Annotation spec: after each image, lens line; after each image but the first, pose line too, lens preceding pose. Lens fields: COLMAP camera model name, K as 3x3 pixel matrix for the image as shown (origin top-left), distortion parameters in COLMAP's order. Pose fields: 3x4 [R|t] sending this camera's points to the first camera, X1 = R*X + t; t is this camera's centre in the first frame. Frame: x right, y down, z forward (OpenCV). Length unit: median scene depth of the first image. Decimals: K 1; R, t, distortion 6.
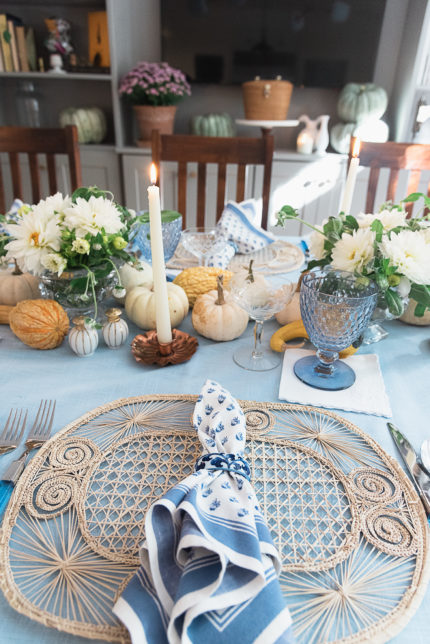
lens RADIAL K [[423.9, 0, 216.5], [0, 423.9, 323.0], [0, 0, 1]] dist [-0.004809, -0.005424]
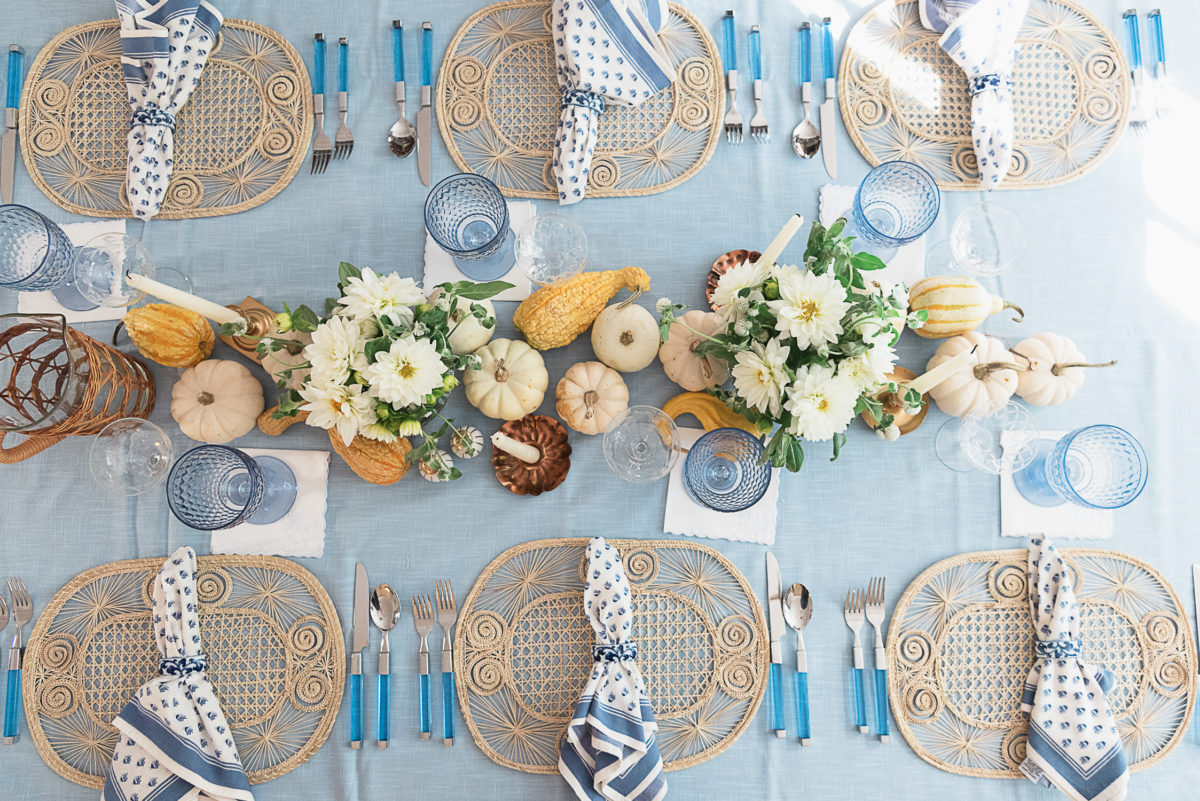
lens RADIAL K [[839.2, 0, 632.4], [0, 839.2, 420.8], [0, 0, 1]] dist [0.000324, -0.012368]
pose [[0.995679, -0.092115, -0.011796, 0.107513], [0.061784, 0.562224, 0.824674, -1.409296], [-0.069332, -0.821839, 0.565485, 0.102087]]
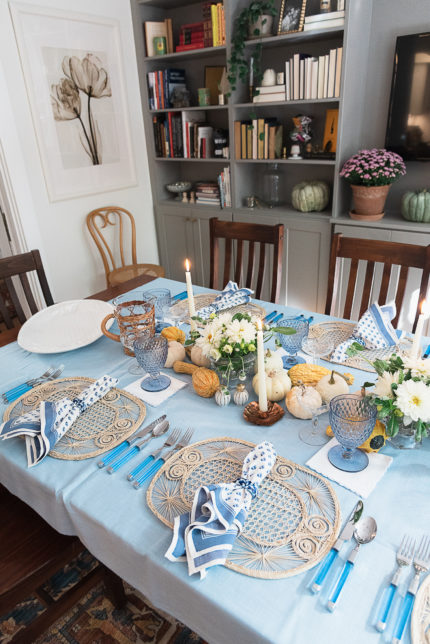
lens RADIAL K [[434.3, 0, 216.1], [0, 434.3, 321.7], [0, 0, 1]] dist [0.003451, -0.002637]
pose [[0.842978, 0.161613, -0.513098, 0.578537], [-0.181075, 0.983393, 0.012252, -0.305070], [0.506557, 0.082581, 0.858243, -0.652415]]
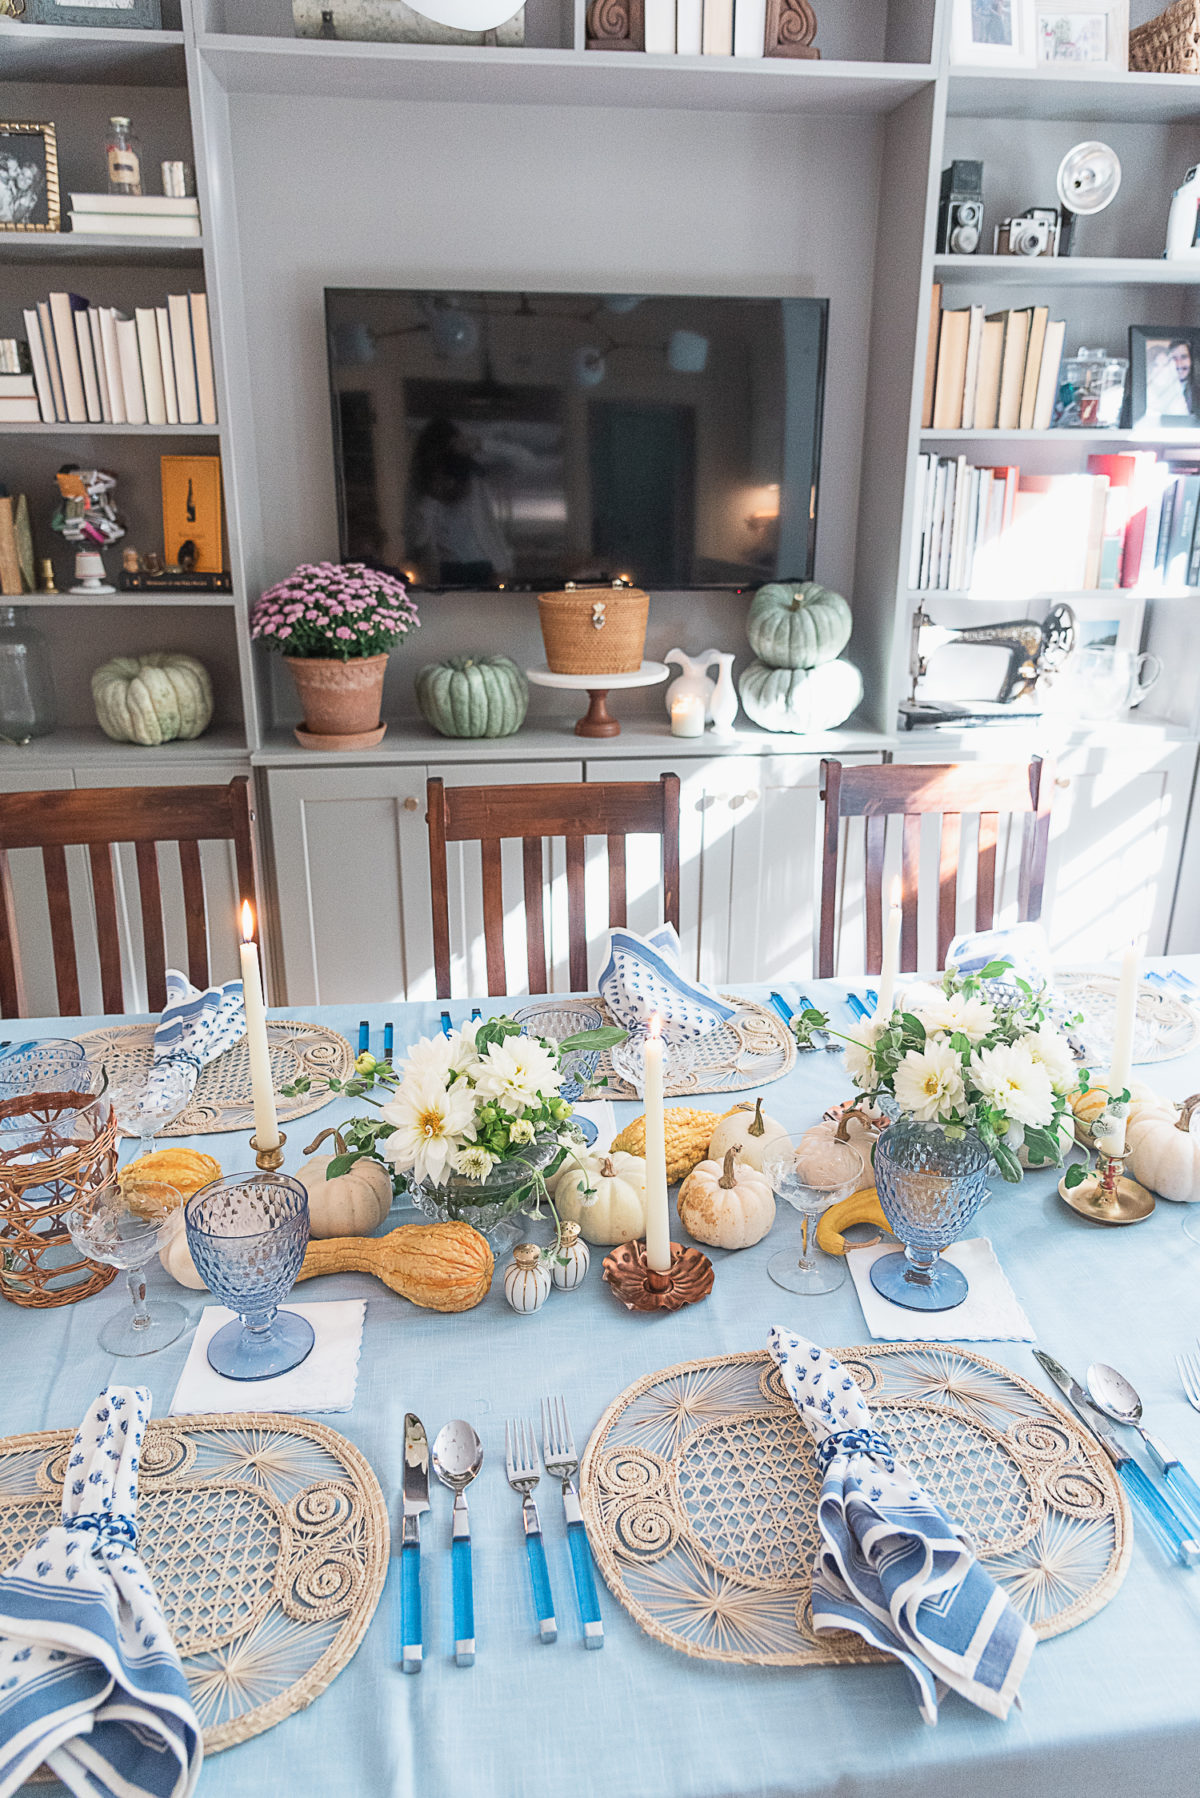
lens RADIAL K [[1249.8, 0, 601.4], [0, 1249.8, 901.1], [0, 0, 1]] dist [0.001078, -0.008642]
pose [[0.978147, -0.094775, 0.185056, -0.498001], [0.119805, 0.984366, -0.129116, -0.256436], [-0.169926, 0.148465, 0.974209, -0.818279]]
